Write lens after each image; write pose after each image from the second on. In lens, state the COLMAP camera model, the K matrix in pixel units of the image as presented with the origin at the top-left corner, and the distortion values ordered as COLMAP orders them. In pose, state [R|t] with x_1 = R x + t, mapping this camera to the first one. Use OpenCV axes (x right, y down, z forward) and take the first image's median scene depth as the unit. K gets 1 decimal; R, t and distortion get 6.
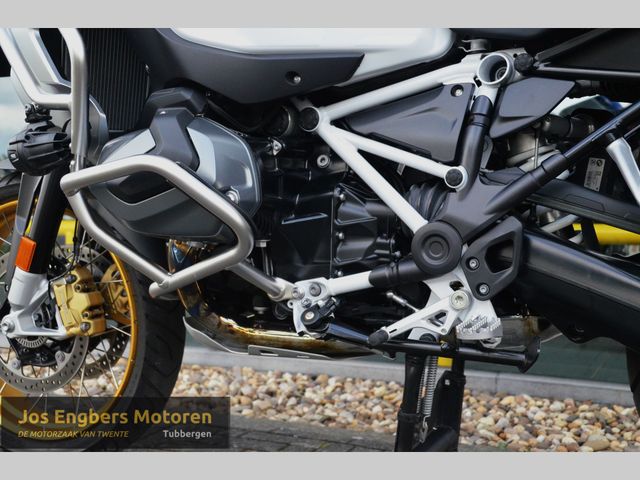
lens RADIAL K [[835.3, 0, 332.3], [0, 835.3, 250.1], [0, 0, 1]] dist [0.111879, 0.077869]
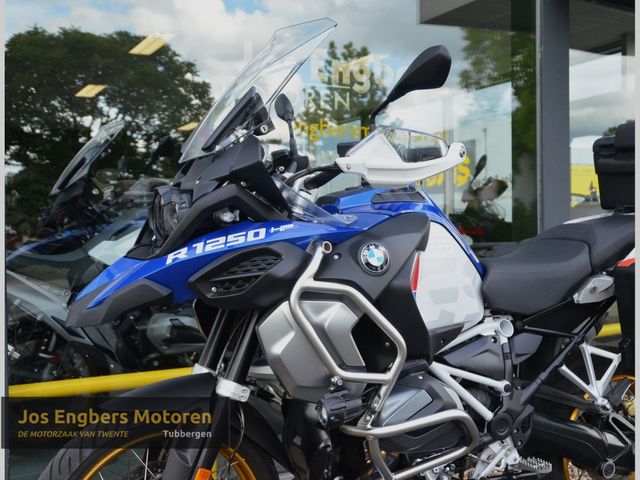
lens RADIAL K [[804.3, 0, 358.2], [0, 804.3, 241.9], [0, 0, 1]] dist [0.031883, 0.052160]
pose [[0.596418, -0.017707, 0.802478, -1.447706], [0.055580, 0.998268, -0.019281, -0.381115], [-0.800747, 0.056101, 0.596370, 0.144923]]
